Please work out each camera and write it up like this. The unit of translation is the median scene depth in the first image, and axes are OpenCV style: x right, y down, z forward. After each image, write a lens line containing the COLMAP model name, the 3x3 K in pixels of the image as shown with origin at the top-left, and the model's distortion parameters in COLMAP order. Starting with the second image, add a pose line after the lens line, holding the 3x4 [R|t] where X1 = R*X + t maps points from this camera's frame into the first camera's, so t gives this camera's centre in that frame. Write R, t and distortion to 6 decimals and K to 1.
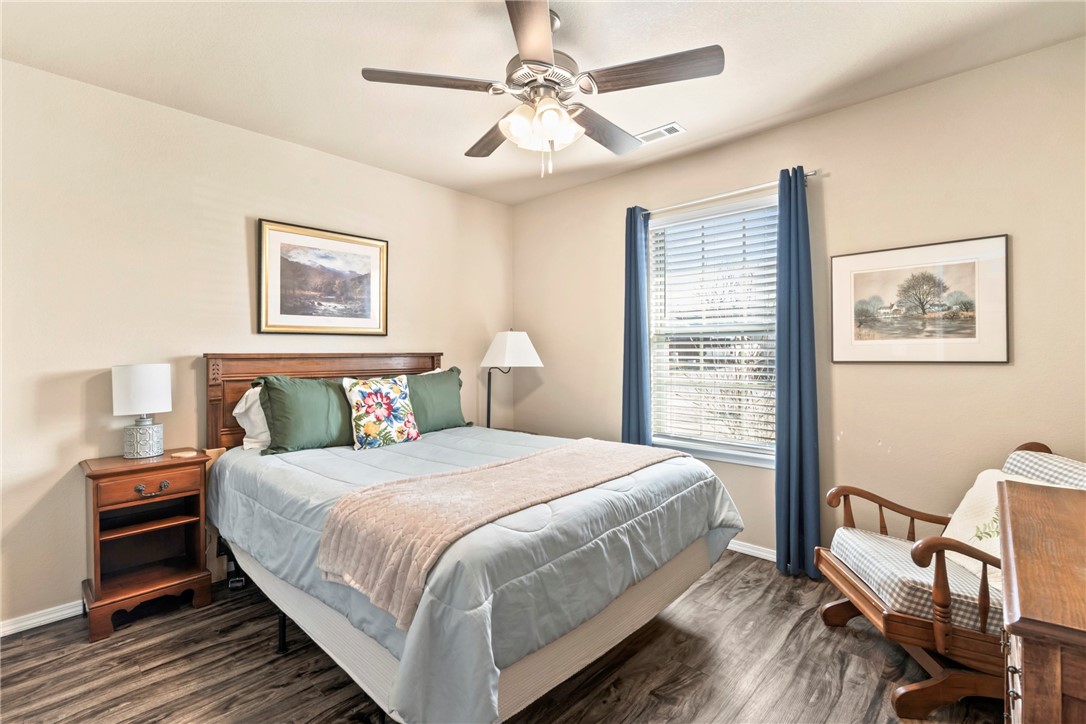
lens RADIAL K [[491.9, 0, 539.4], [0, 491.9, 361.2], [0, 0, 1]] dist [-0.000831, 0.000791]
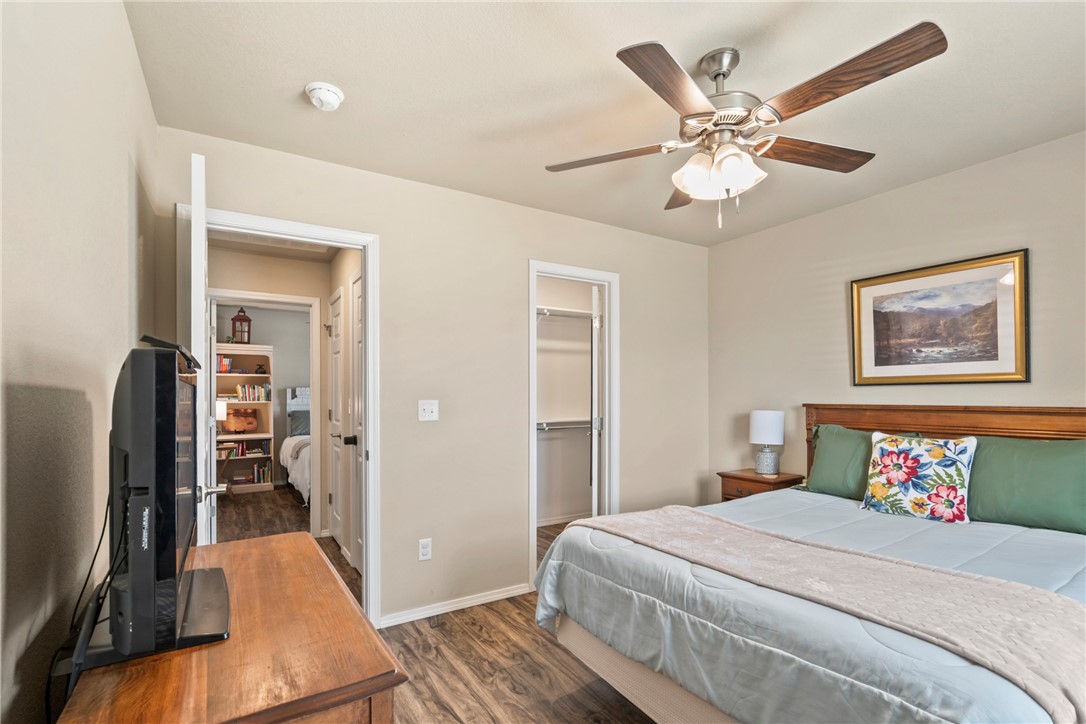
lens RADIAL K [[503.8, 0, 543.1], [0, 503.8, 398.6], [0, 0, 1]] dist [-0.001414, -0.000065]
pose [[-0.244799, 0.012236, -0.969497, 0.671069], [-0.012825, 0.999792, 0.015857, -0.036251], [0.969489, 0.016315, -0.244591, 0.595968]]
